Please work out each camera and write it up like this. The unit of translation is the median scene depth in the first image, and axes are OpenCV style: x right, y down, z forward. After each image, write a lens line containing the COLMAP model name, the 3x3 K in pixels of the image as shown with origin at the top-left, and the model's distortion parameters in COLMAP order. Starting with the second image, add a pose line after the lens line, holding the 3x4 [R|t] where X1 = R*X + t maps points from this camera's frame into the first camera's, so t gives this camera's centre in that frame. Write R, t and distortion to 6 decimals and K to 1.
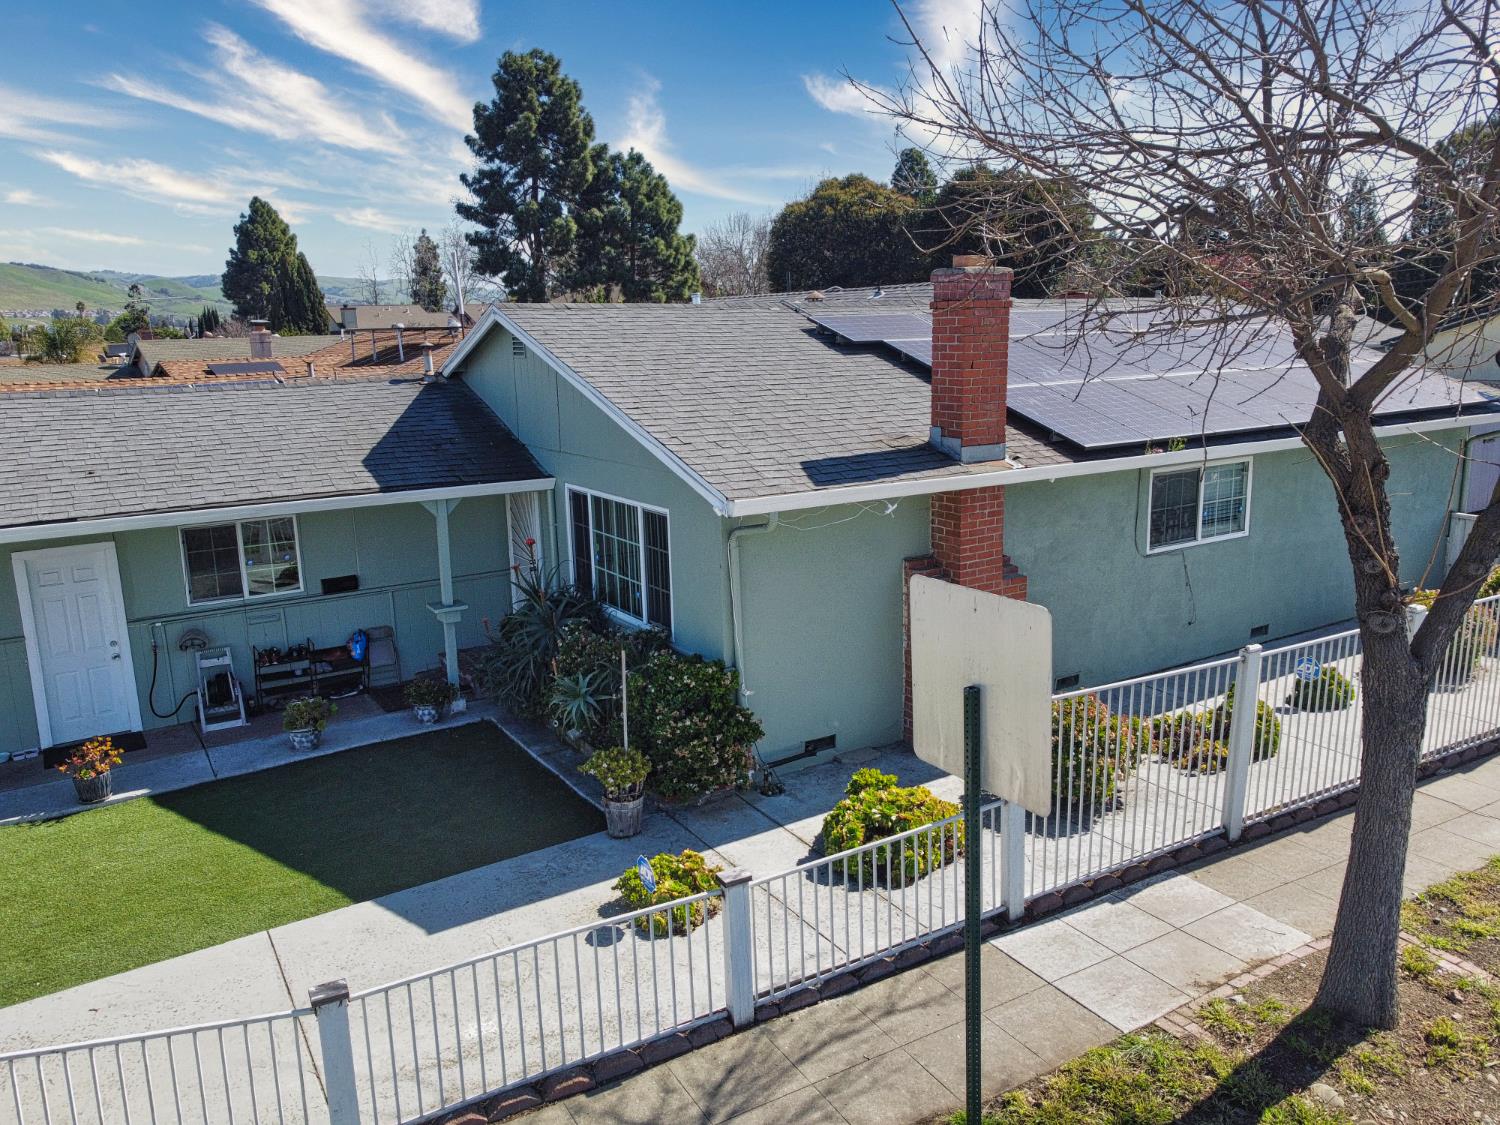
lens RADIAL K [[1135.3, 0, 750.9], [0, 1135.3, 569.9], [0, 0, 1]] dist [0.040672, 0.000131]
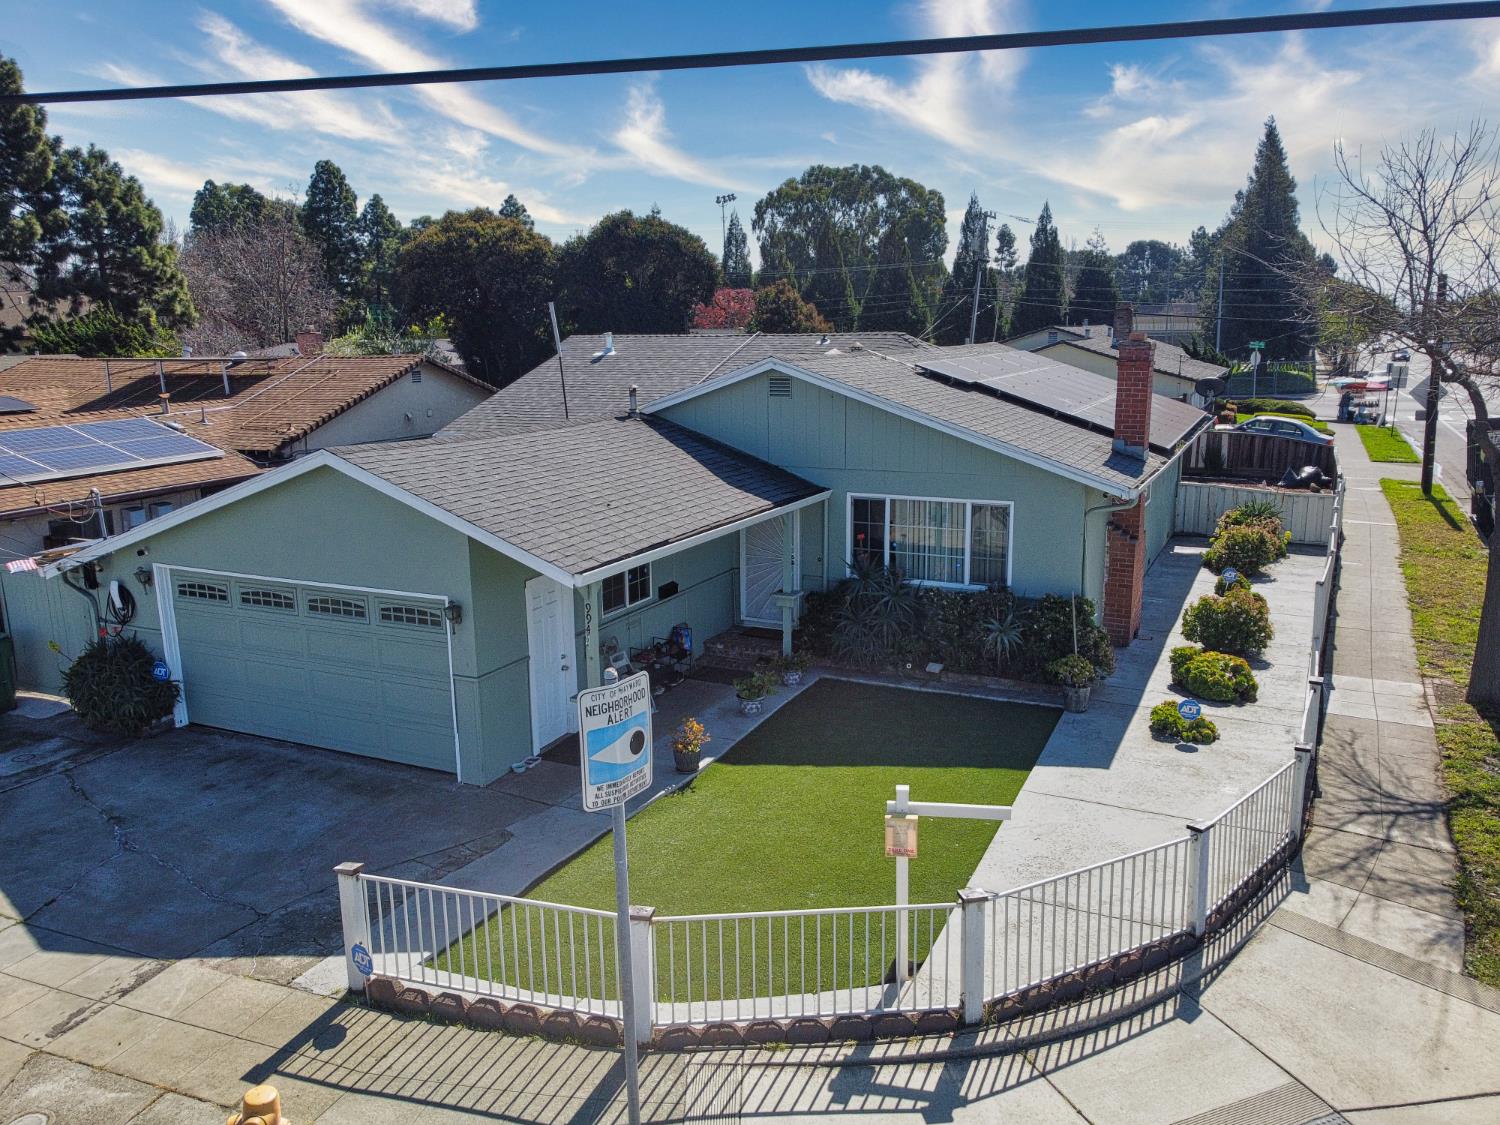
lens RADIAL K [[1156.4, 0, 750.0], [0, 1156.4, 562.5], [0, 0, 1]] dist [0.006170, 0.003927]
pose [[0.845688, -0.091879, 0.525709, -0.179084], [0.102630, 0.994681, 0.008745, -0.003592], [-0.523717, 0.046558, 0.850619, -0.014094]]
